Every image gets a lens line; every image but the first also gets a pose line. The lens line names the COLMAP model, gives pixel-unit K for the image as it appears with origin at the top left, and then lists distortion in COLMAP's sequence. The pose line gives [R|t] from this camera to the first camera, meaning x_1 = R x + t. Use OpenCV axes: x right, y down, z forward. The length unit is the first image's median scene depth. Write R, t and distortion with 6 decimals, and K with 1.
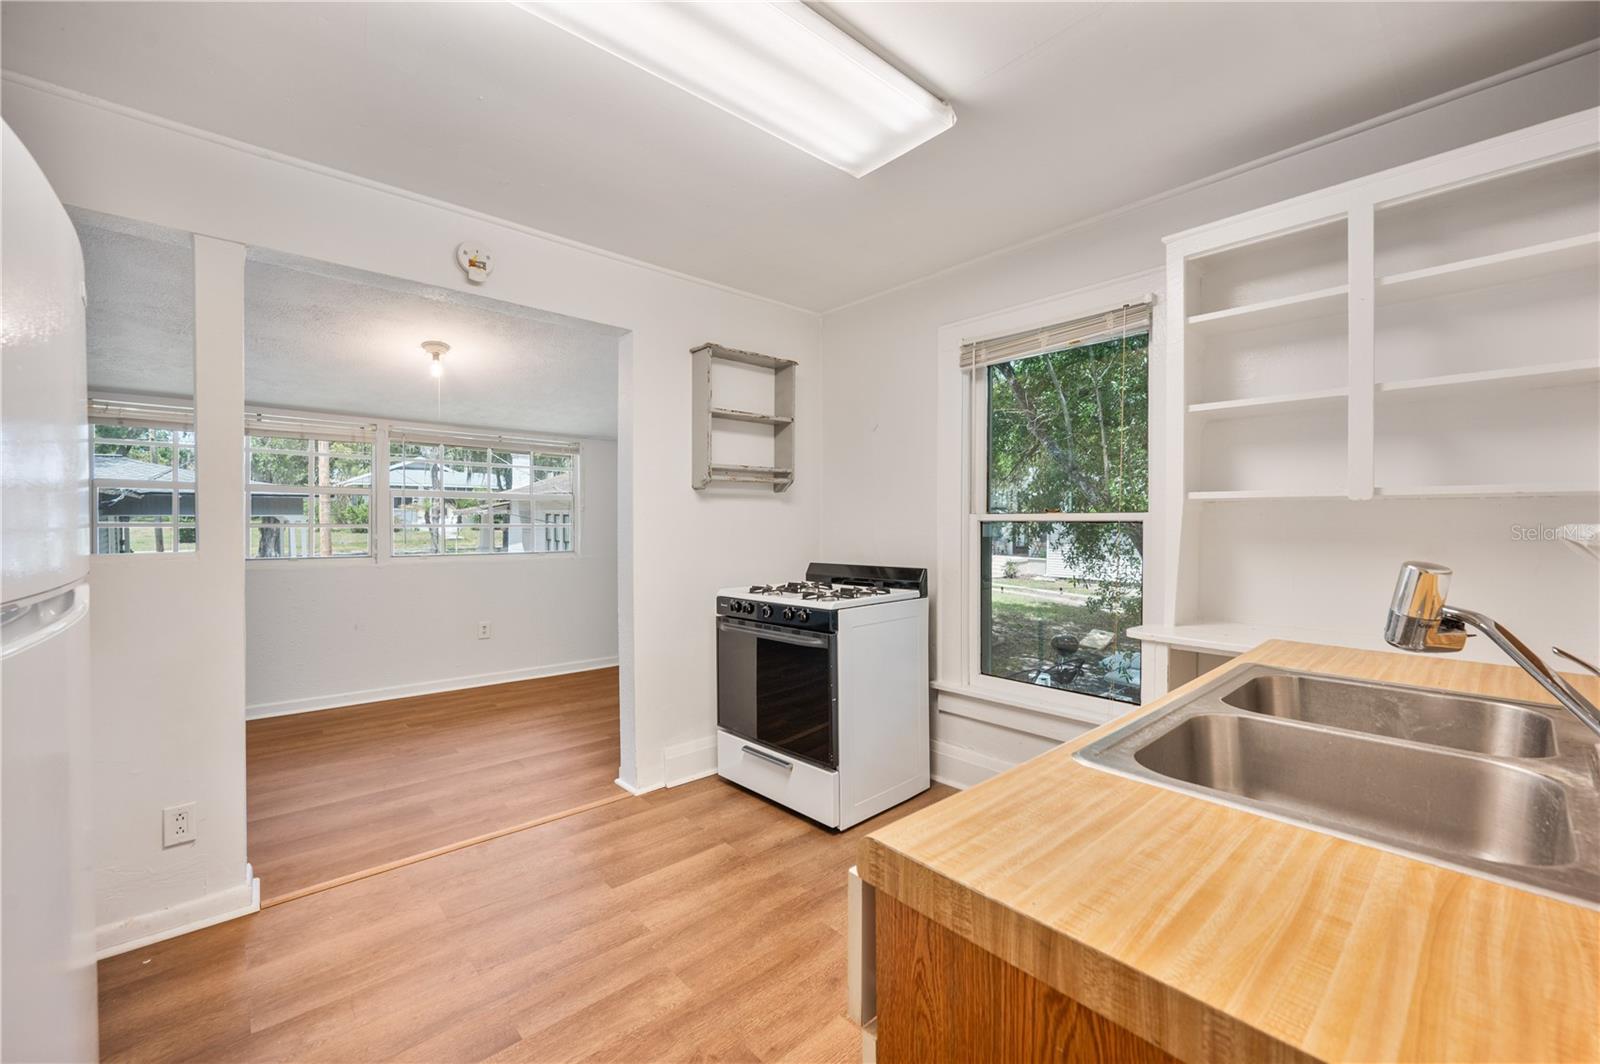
lens RADIAL K [[641.5, 0, 817.7], [0, 641.5, 518.7], [0, 0, 1]] dist [0.000384, 0.000168]
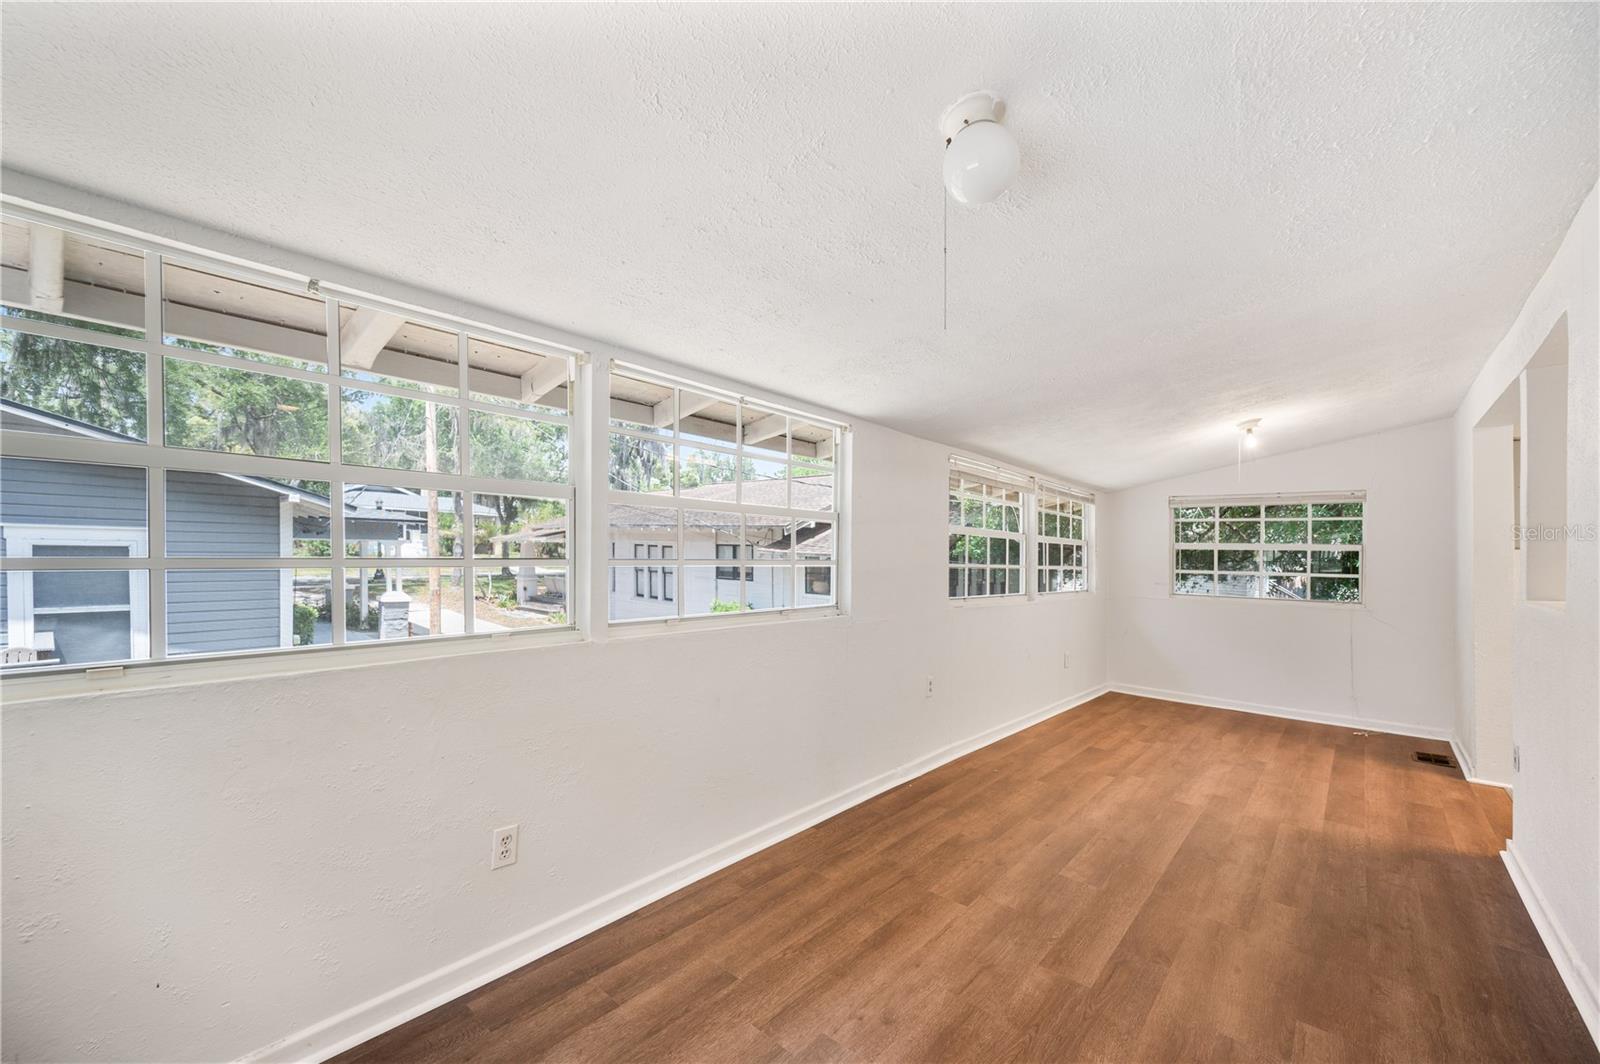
lens RADIAL K [[633.1, 0, 792.7], [0, 633.1, 535.0], [0, 0, 1]] dist [-0.001073, 0.000004]
pose [[0.995971, 0.024233, 0.086336, -2.249230], [-0.021898, 0.999371, -0.027901, -0.009727], [-0.086958, 0.025898, 0.995875, -0.154204]]
